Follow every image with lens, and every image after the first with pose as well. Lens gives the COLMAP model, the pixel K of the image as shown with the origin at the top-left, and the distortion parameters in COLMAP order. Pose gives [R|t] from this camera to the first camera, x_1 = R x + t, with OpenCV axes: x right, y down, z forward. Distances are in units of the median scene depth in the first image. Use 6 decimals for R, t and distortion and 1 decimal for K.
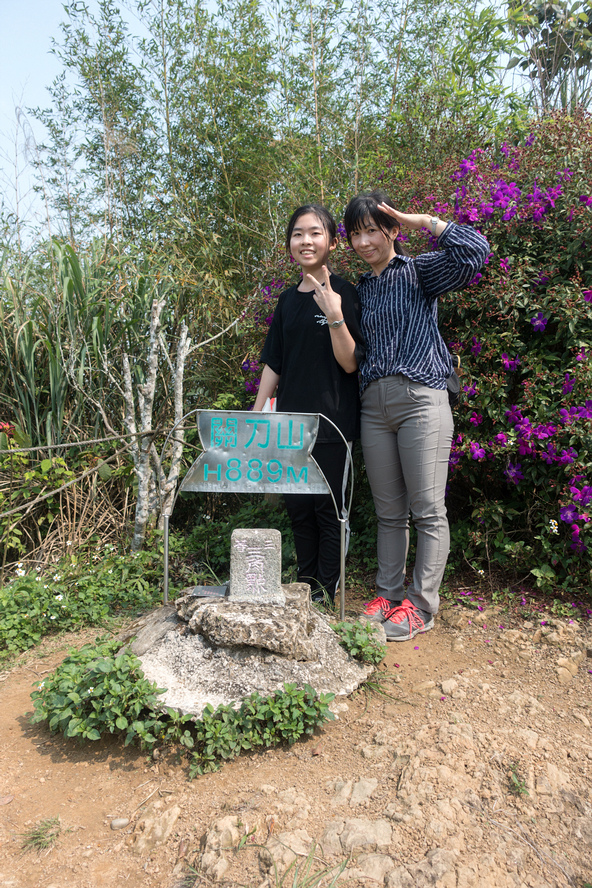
lens RADIAL K [[728.6, 0, 296.3], [0, 728.6, 442.4], [0, 0, 1]] dist [0.031101, -0.005015]
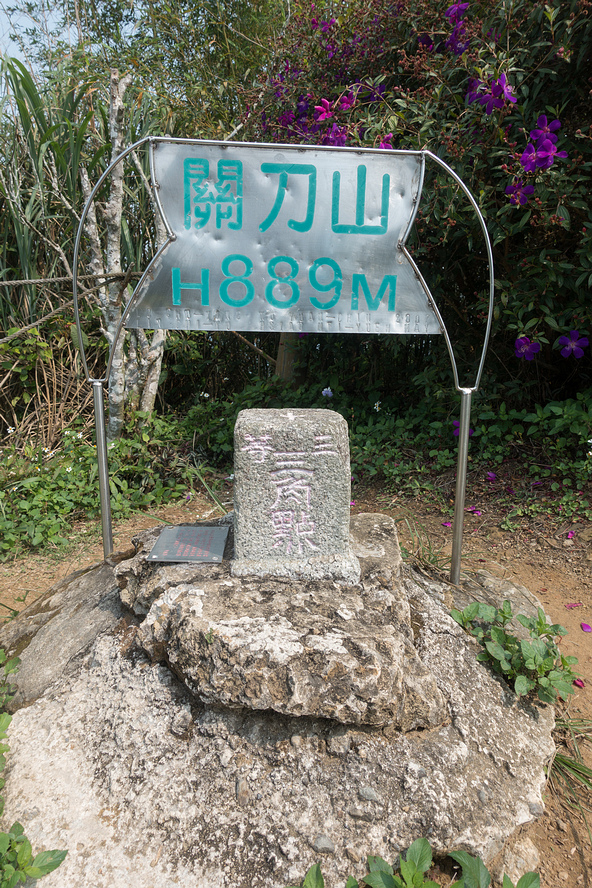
lens RADIAL K [[605.9, 0, 297.3], [0, 605.9, 446.2], [0, 0, 1]] dist [0.014181, 0.004230]
pose [[0.999921, -0.007185, 0.010339, -0.055761], [0.005234, 0.984066, 0.177726, 0.076601], [-0.011452, -0.177658, 0.984026, 0.643147]]
